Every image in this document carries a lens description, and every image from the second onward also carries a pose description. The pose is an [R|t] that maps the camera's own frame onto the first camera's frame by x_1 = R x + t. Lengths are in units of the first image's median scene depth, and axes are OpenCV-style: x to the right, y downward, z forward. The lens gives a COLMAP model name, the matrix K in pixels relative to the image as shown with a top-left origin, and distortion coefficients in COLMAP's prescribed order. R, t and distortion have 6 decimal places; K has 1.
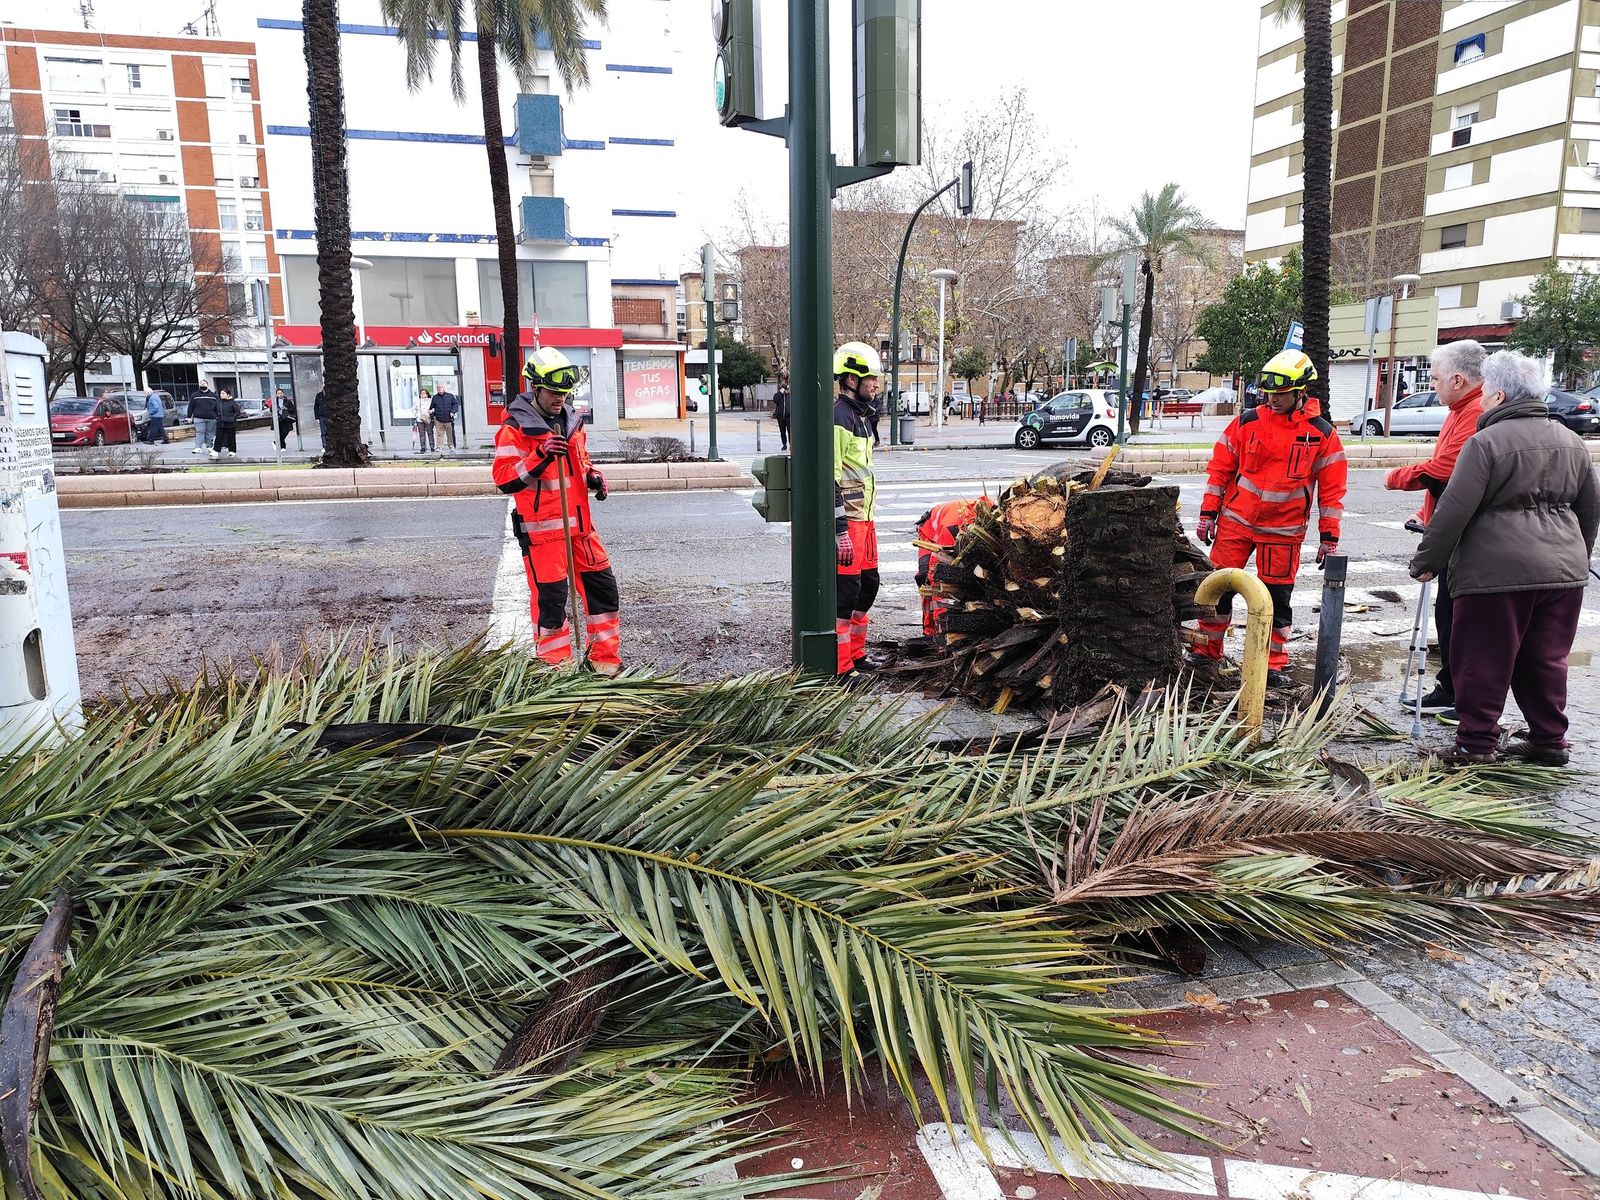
lens RADIAL K [[1103.6, 0, 800.0], [0, 1103.6, 600.0], [0, 0, 1]] dist [0.052719, -0.045074]
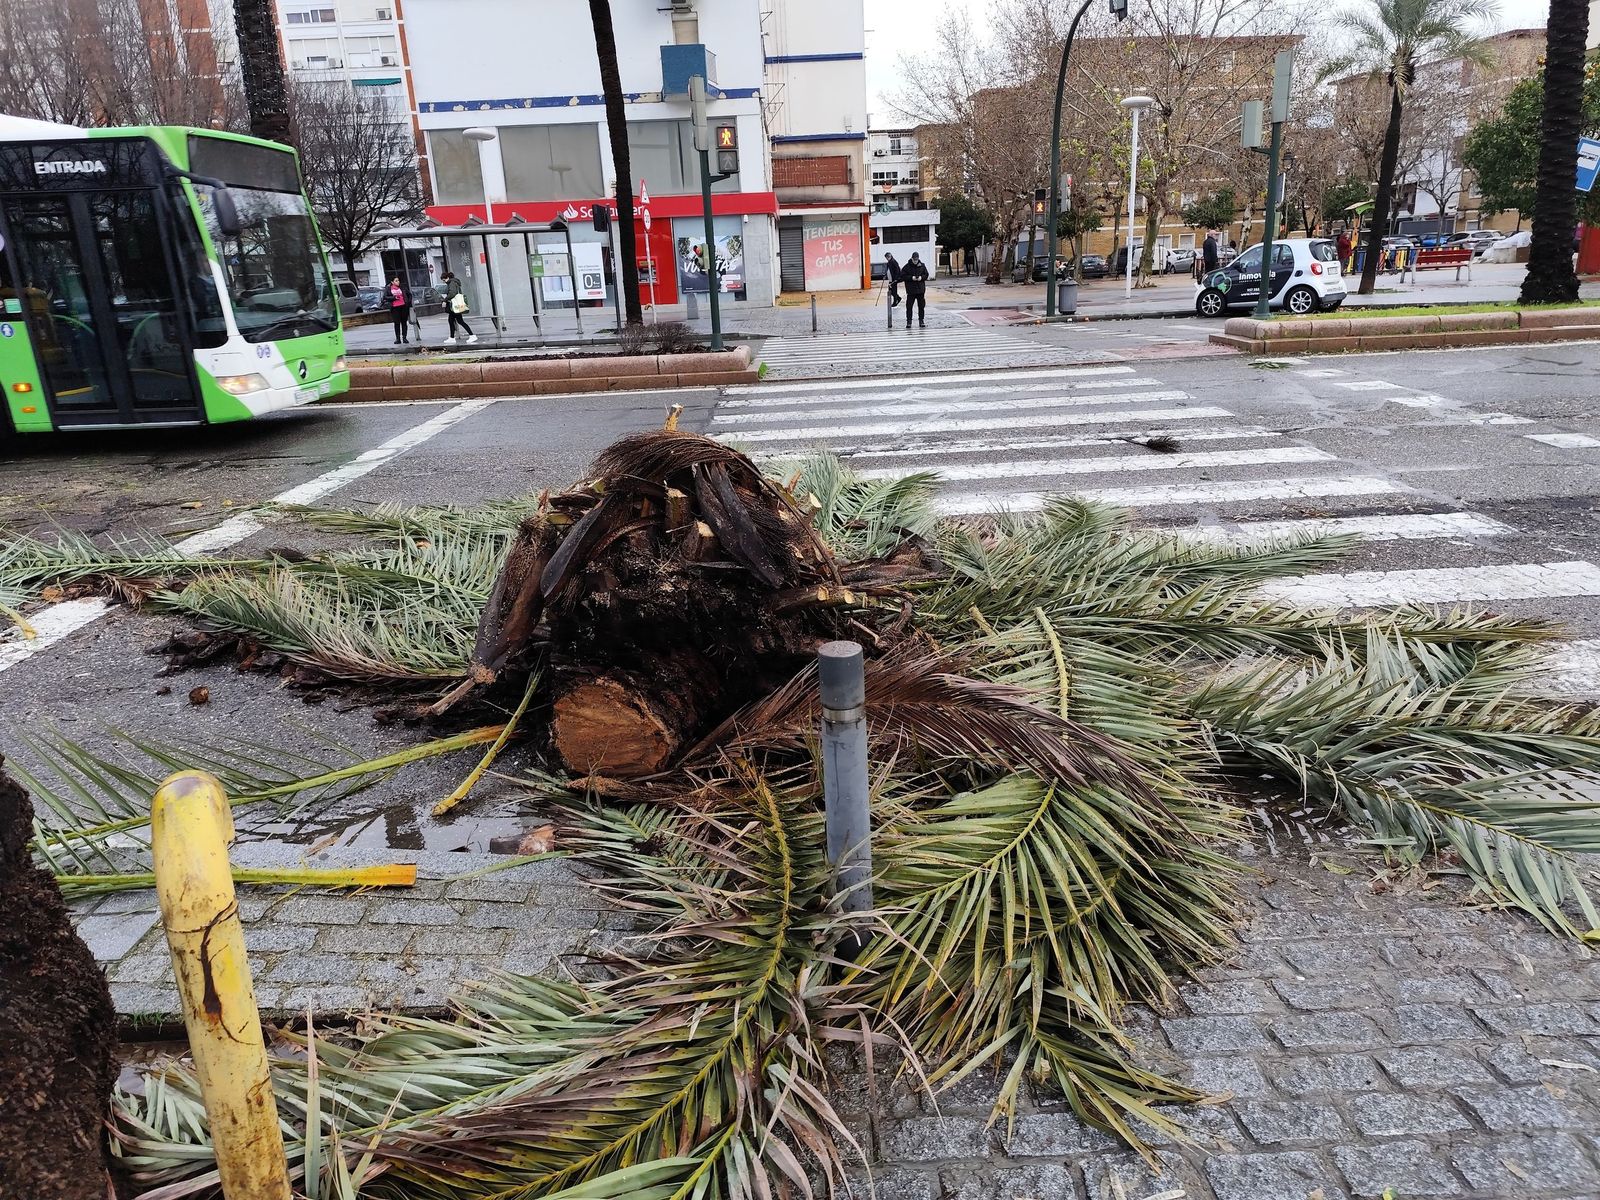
lens RADIAL K [[1114.8, 0, 807.3], [0, 1114.8, 625.1], [0, 0, 1]] dist [0.021342, -0.000616]
pose [[0.977239, 0.030459, -0.209942, 0.072658], [-0.002540, 0.991248, 0.131990, -0.013160], [0.212124, -0.128452, 0.968764, 0.070962]]
